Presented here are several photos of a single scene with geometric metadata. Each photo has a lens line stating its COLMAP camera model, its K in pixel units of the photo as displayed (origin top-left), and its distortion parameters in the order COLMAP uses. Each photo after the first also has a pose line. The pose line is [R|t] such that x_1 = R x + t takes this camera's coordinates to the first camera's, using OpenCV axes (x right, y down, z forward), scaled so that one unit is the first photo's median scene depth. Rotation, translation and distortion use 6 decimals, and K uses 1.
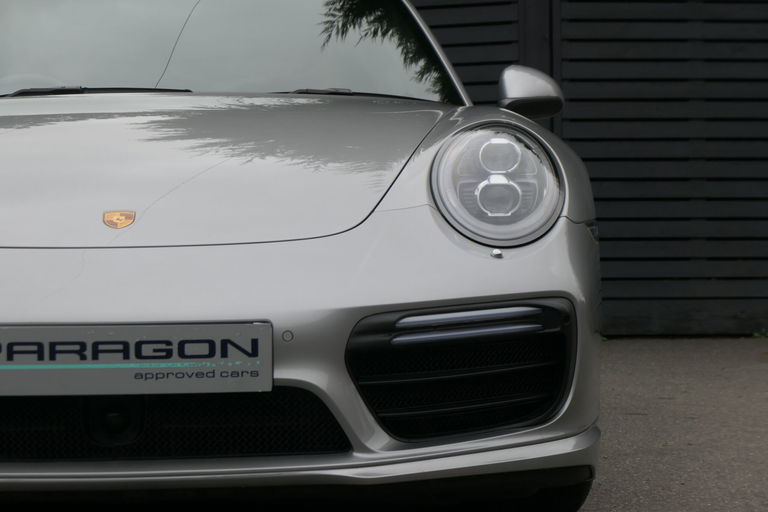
lens RADIAL K [[2488.2, 0, 384.0], [0, 2488.2, 256.0], [0, 0, 1]] dist [0.198242, -16.629118]
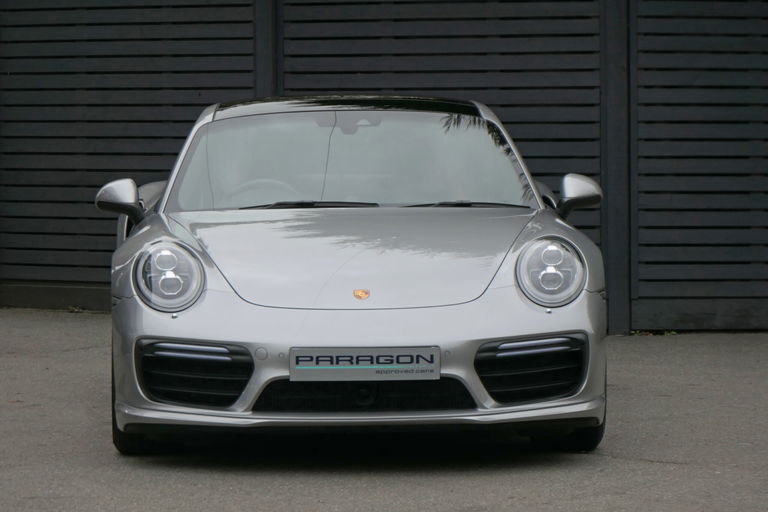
lens RADIAL K [[4473.7, 0, 384.0], [0, 4473.7, 256.0], [0, 0, 1]] dist [-1.558161, 7.462426]
pose [[0.999861, 0.006435, -0.015360, -0.033494], [-0.006010, 0.999602, 0.027561, -0.149999], [0.015531, -0.027465, 0.999502, -2.706026]]
